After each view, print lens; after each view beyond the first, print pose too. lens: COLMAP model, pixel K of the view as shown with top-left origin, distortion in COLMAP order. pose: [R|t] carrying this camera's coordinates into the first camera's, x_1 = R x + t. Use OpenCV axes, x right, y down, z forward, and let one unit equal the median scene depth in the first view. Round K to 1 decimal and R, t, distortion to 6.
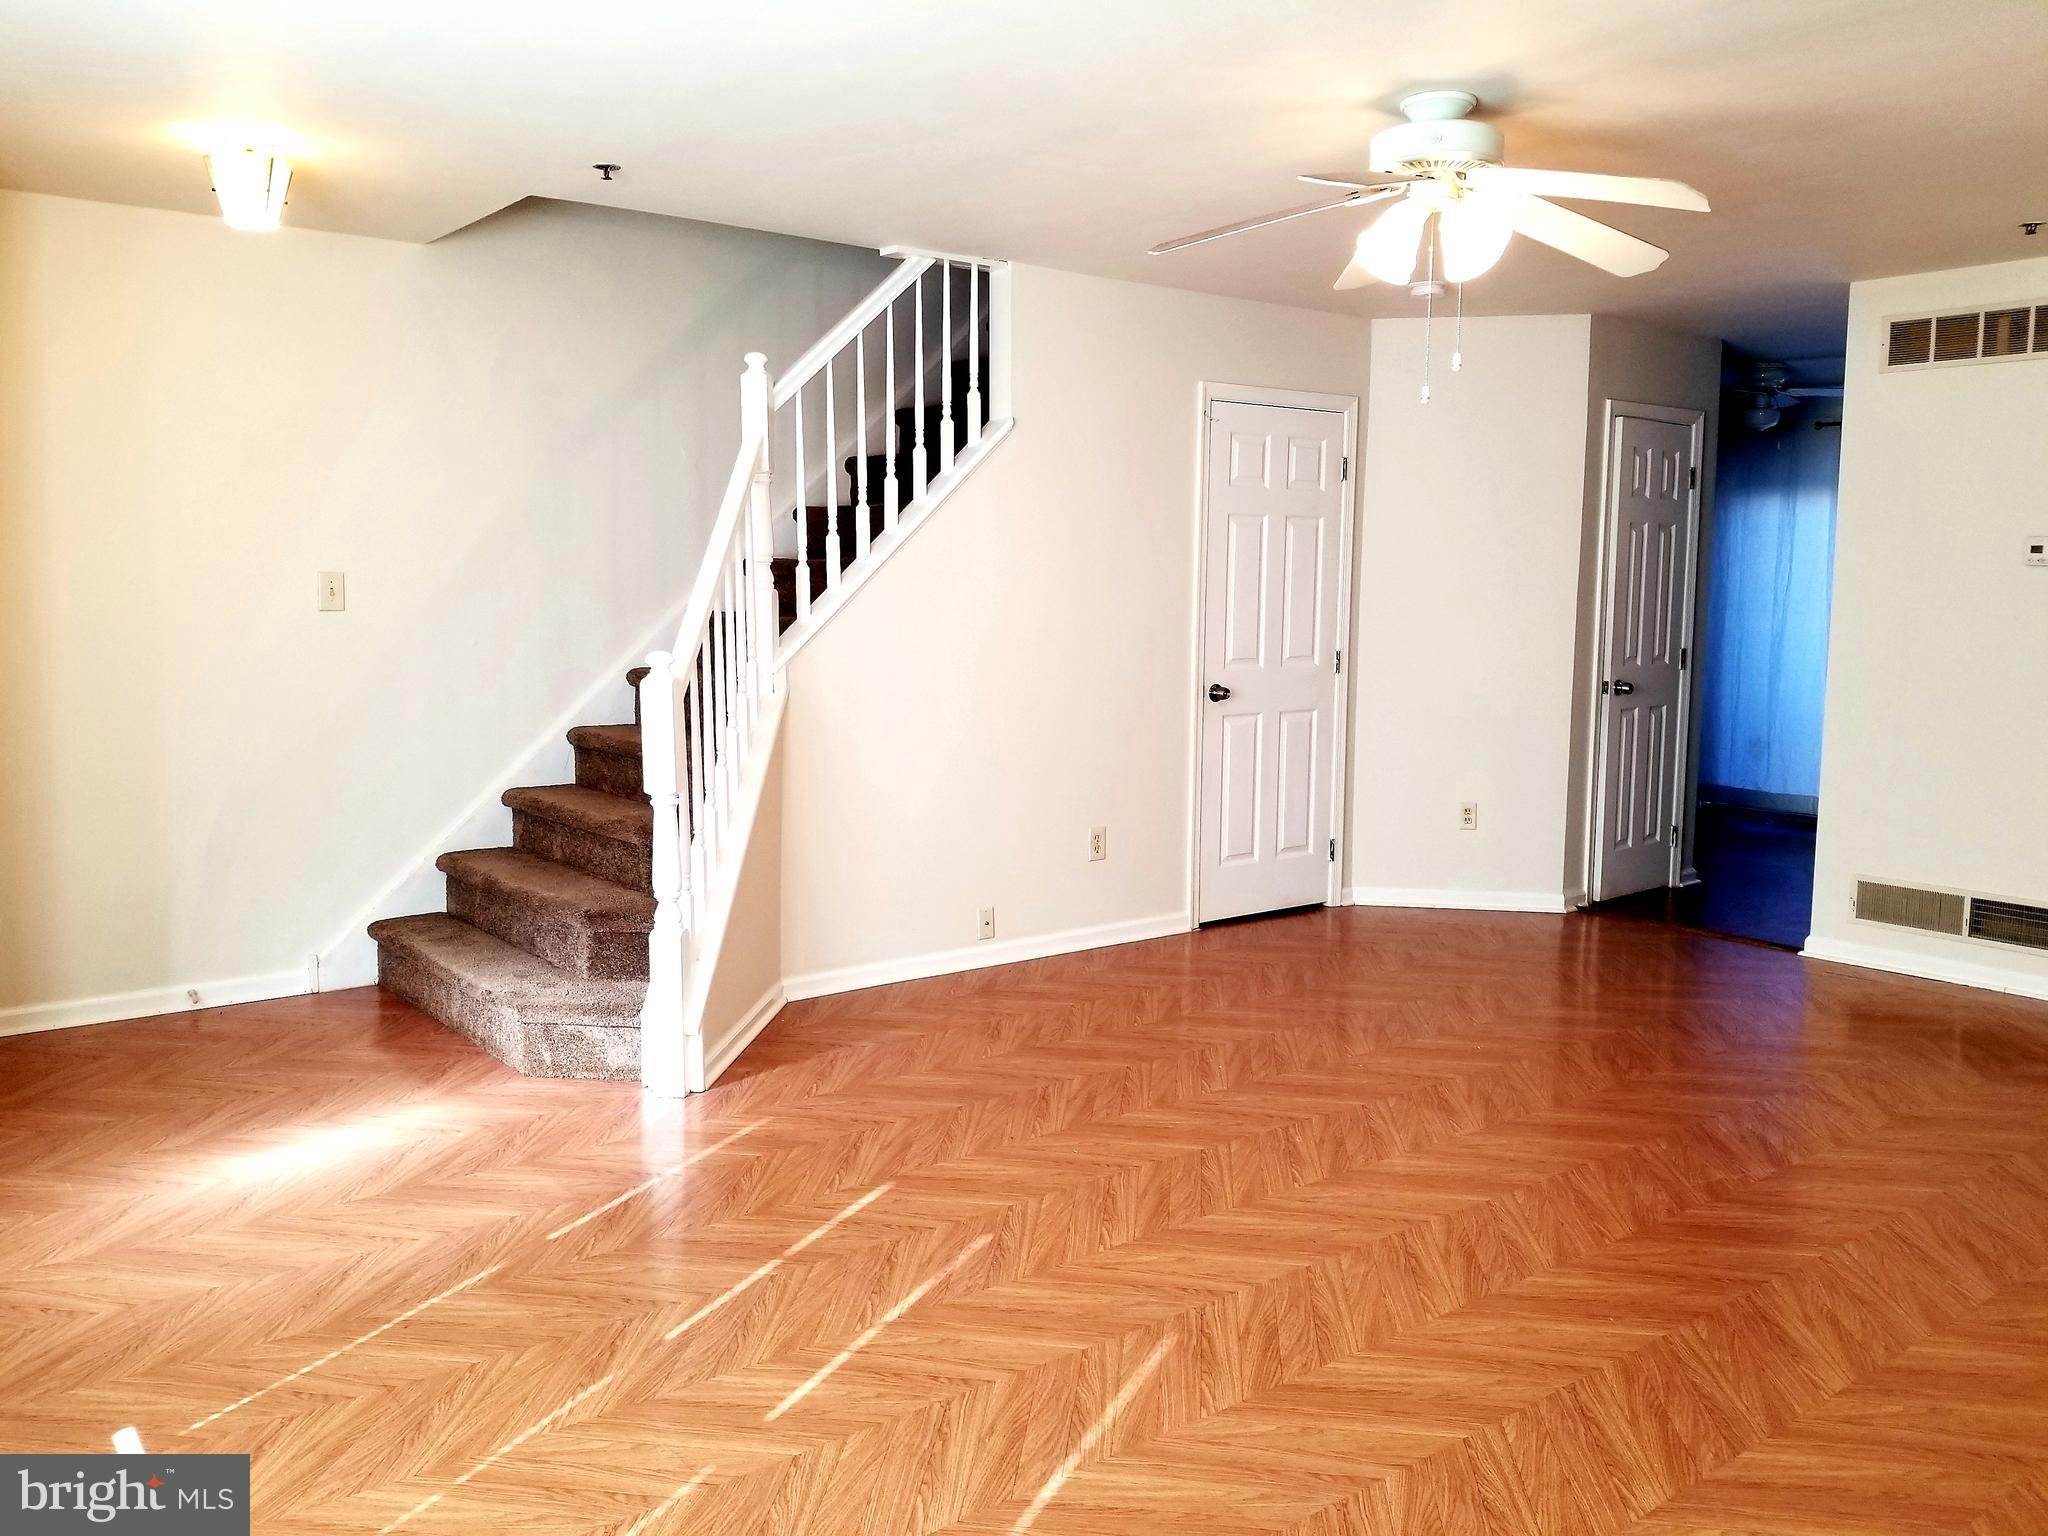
lens RADIAL K [[1626.2, 0, 1020.6], [0, 1626.2, 758.0], [0, 0, 1]] dist [0.027345, -0.066338]
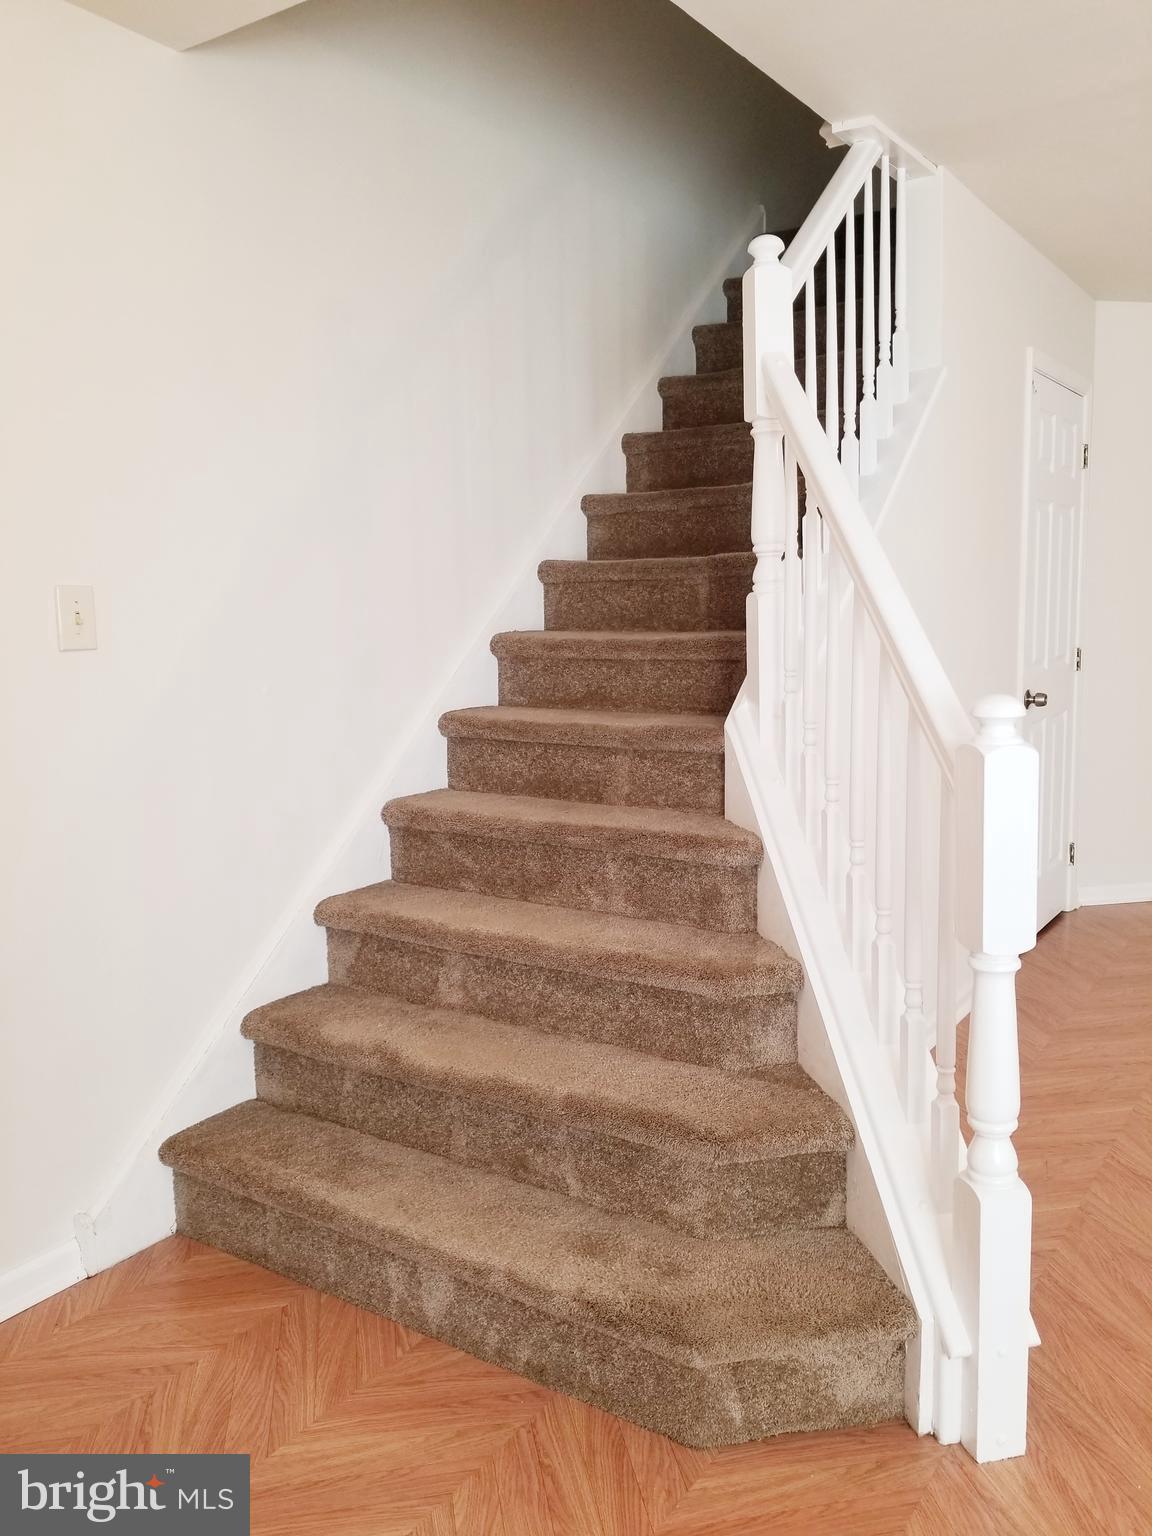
lens RADIAL K [[1219.6, 0, 572.8], [0, 1219.6, 766.2], [0, 0, 1]] dist [0.027345, -0.066338]
pose [[0.943590, -0.074695, 0.322581, -0.382423], [0.067044, 0.997144, 0.034782, -0.048539], [-0.324257, -0.011193, 0.945903, 0.492963]]
